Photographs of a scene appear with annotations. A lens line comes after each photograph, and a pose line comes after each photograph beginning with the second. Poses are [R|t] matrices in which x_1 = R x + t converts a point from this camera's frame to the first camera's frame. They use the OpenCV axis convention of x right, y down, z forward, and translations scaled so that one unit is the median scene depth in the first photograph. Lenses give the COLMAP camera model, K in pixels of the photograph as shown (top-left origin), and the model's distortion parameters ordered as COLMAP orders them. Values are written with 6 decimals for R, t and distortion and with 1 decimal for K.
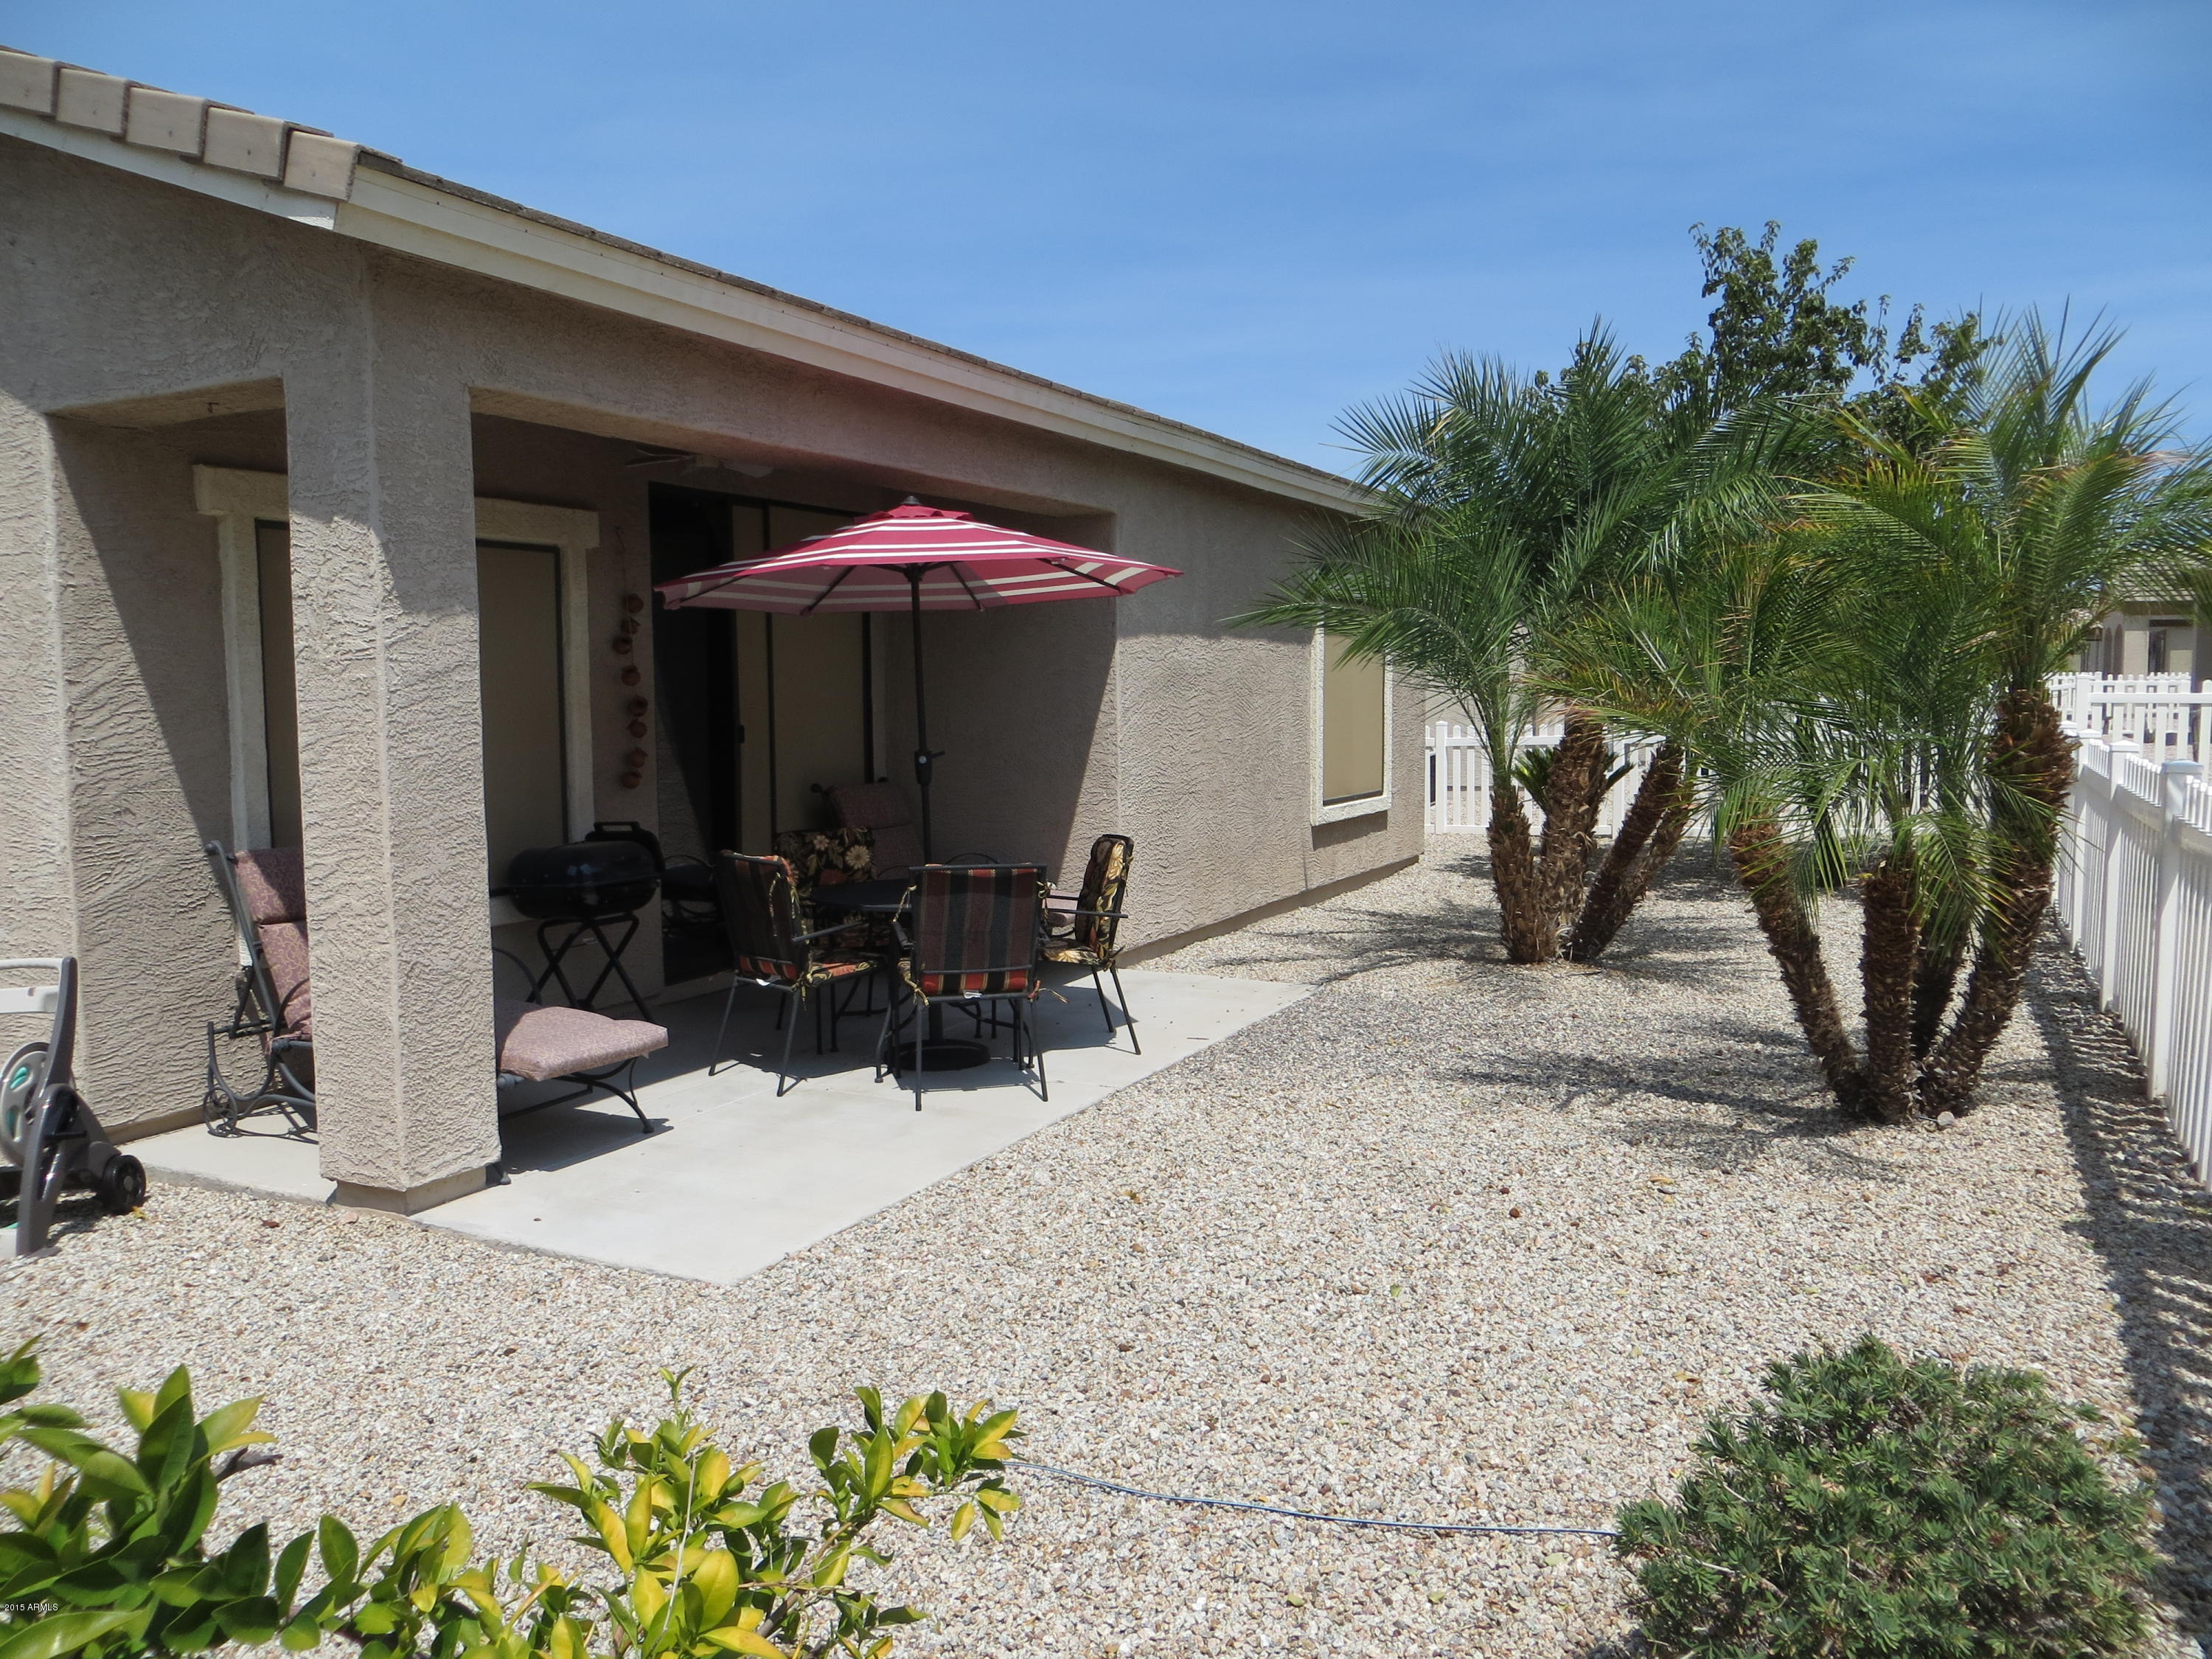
lens RADIAL K [[1660.2, 0, 1112.6], [0, 1660.2, 827.9], [0, 0, 1]] dist [-0.019625, 0.002379]
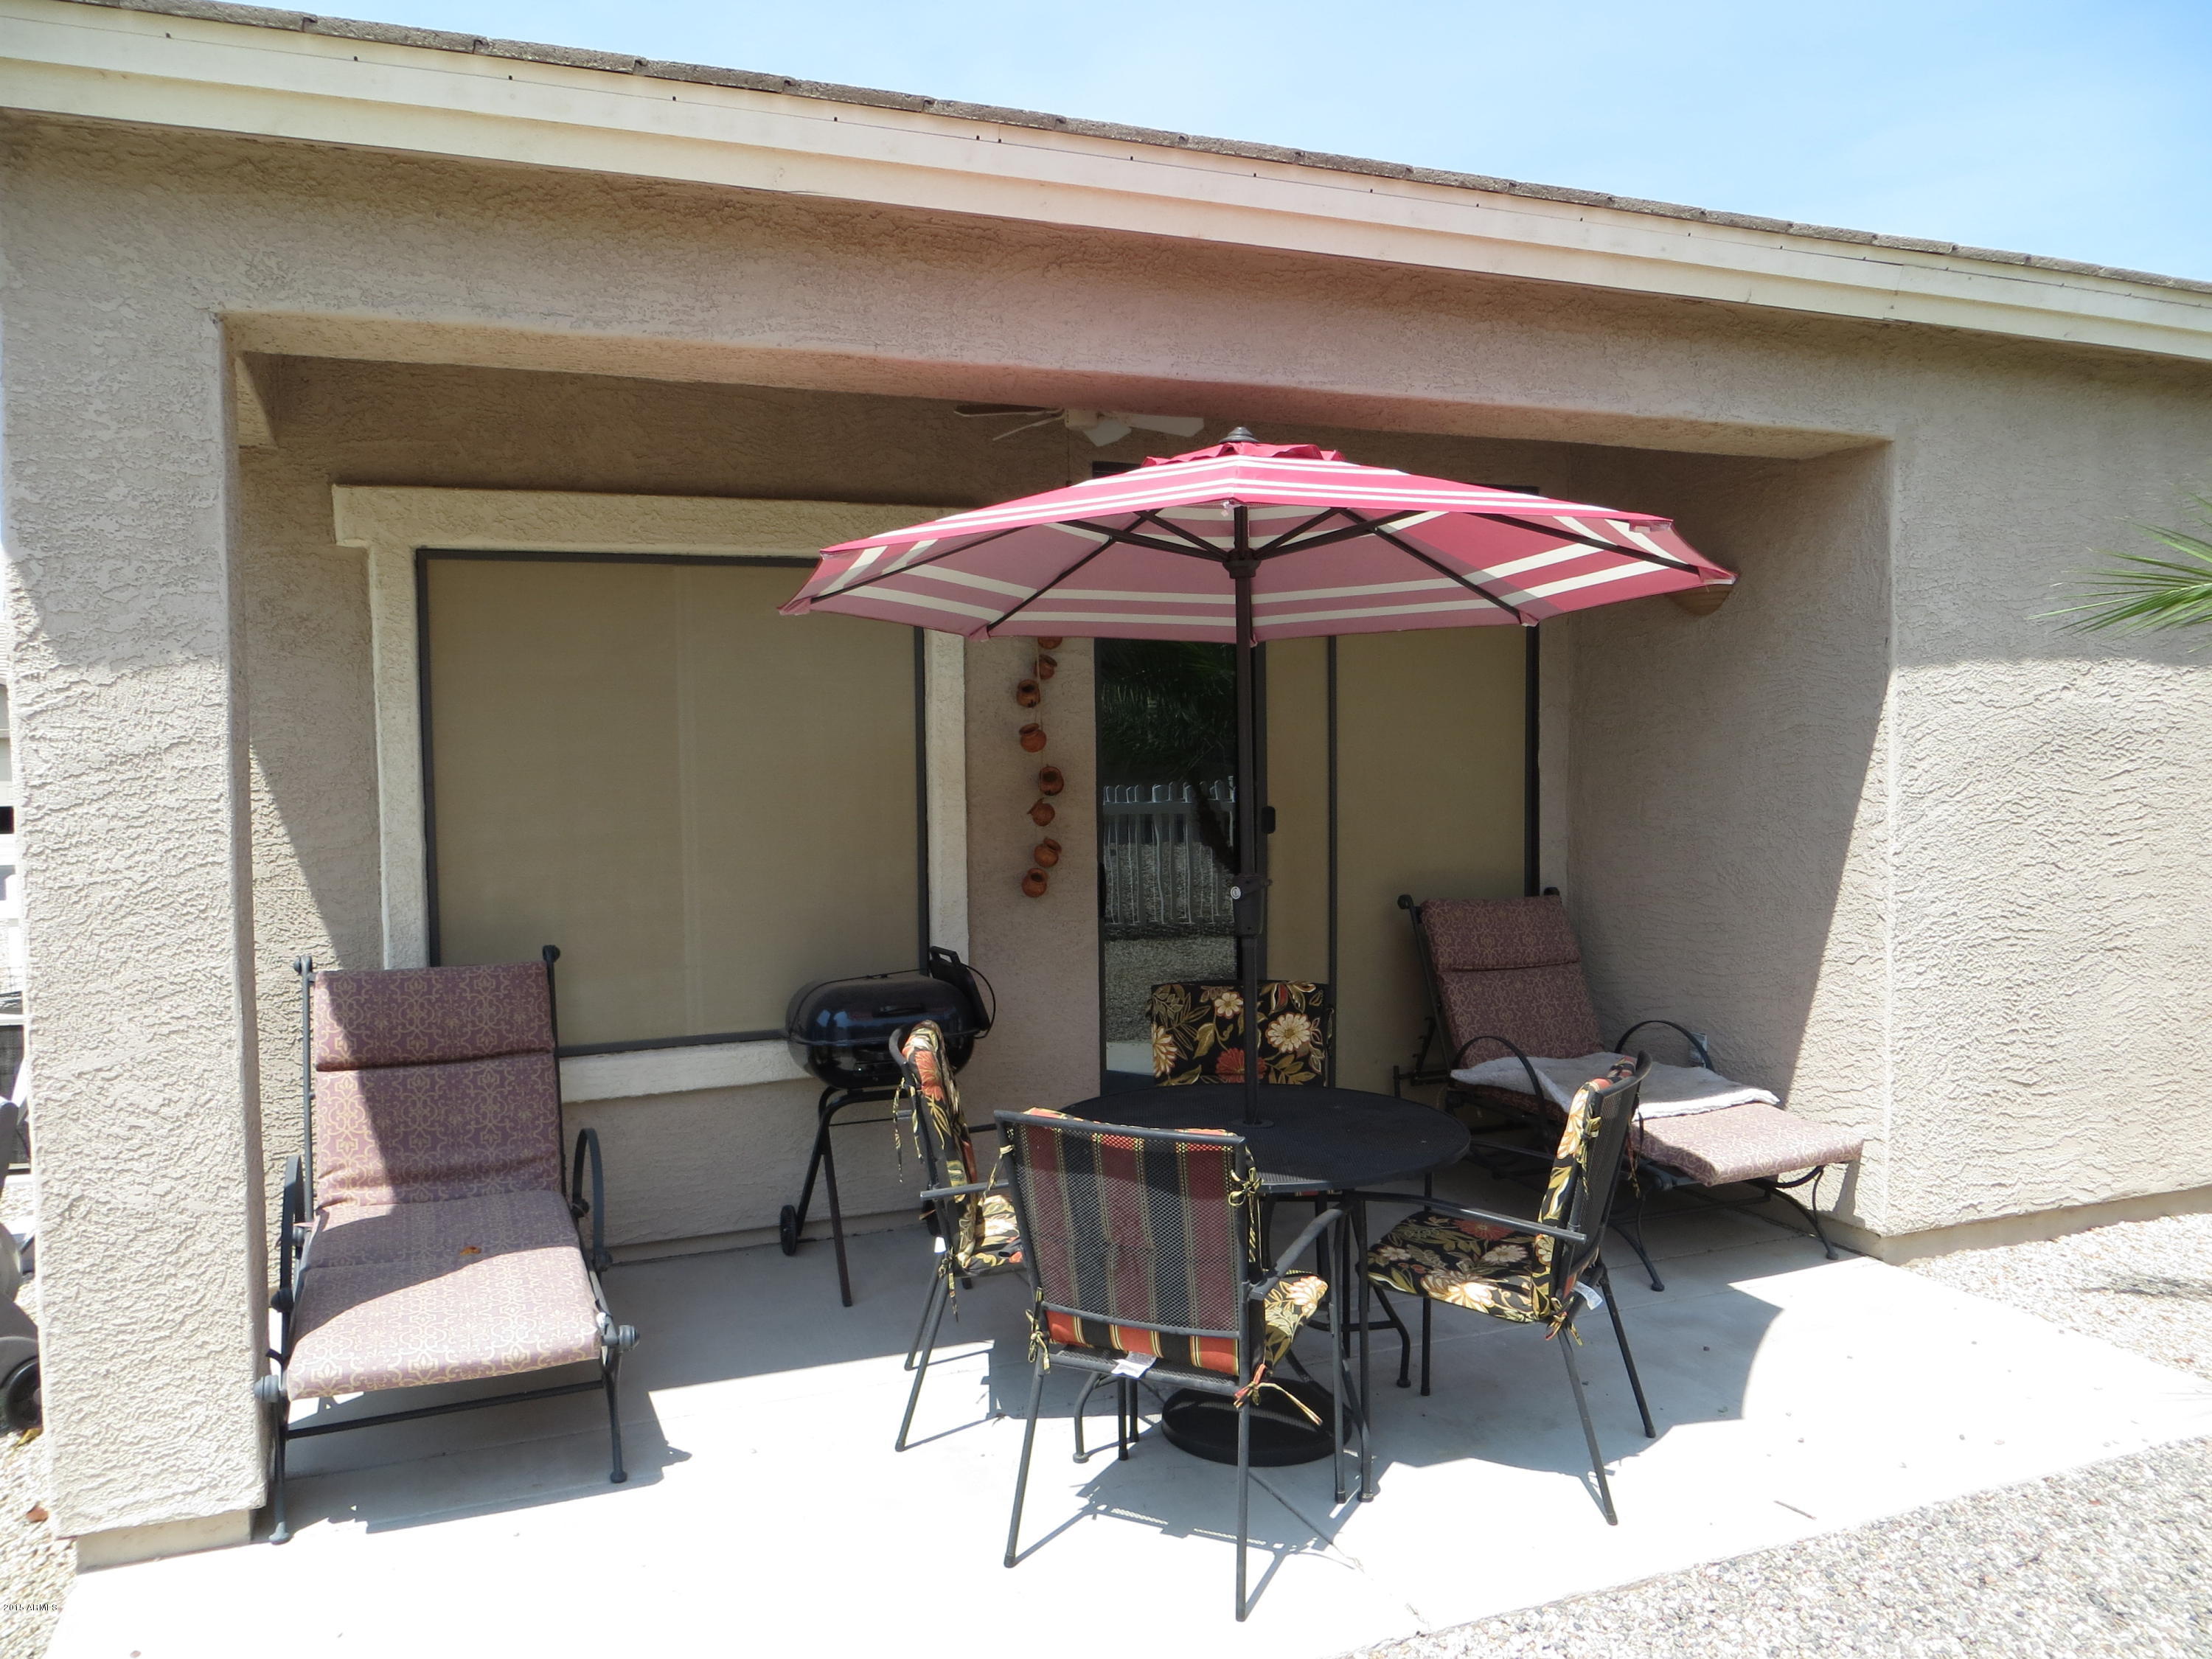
lens RADIAL K [[1677.8, 0, 1109.8], [0, 1677.8, 837.1], [0, 0, 1]] dist [0.002850, -0.001642]
pose [[0.755328, 0.044546, -0.653831, 0.257570], [-0.053902, 0.998530, 0.005762, -0.070806], [0.653126, 0.030891, 0.756619, 0.616919]]
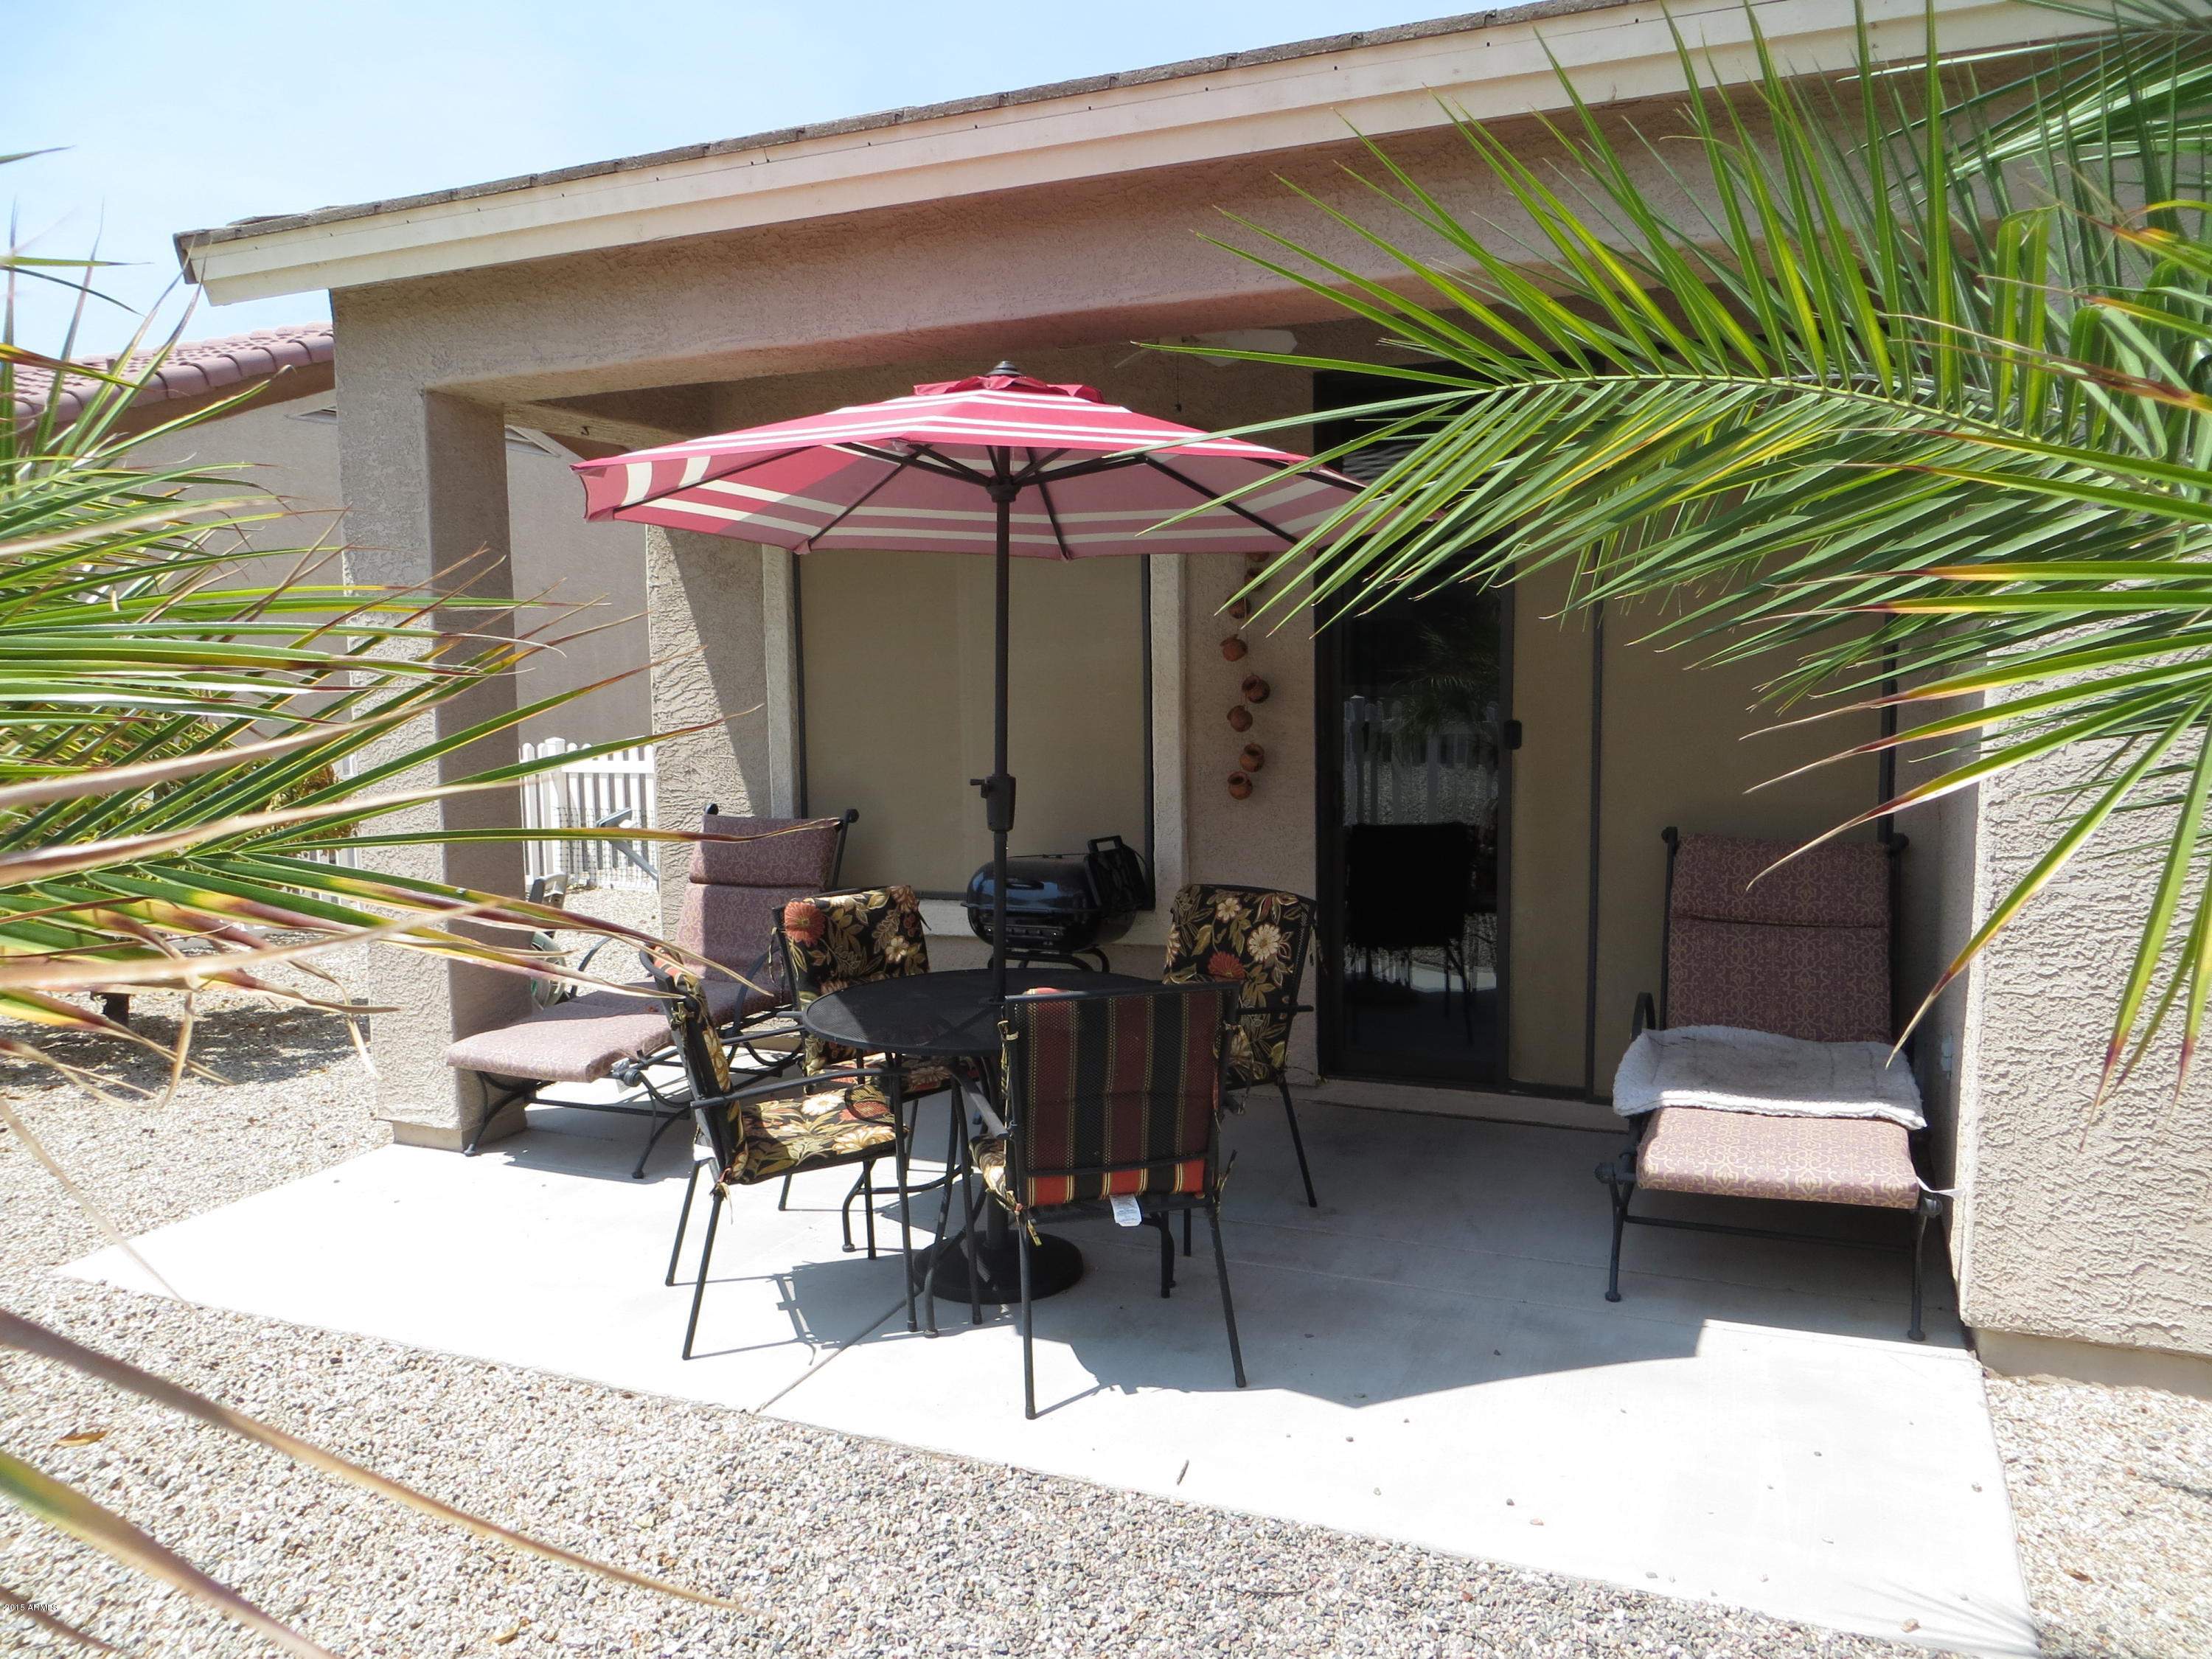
lens RADIAL K [[1677.8, 0, 1109.8], [0, 1677.8, 837.1], [0, 0, 1]] dist [0.002850, -0.001642]
pose [[0.042775, 0.116579, -0.992260, 0.590164], [-0.067087, 0.991262, 0.113569, -0.114019], [0.996830, 0.061710, 0.050222, 1.164324]]
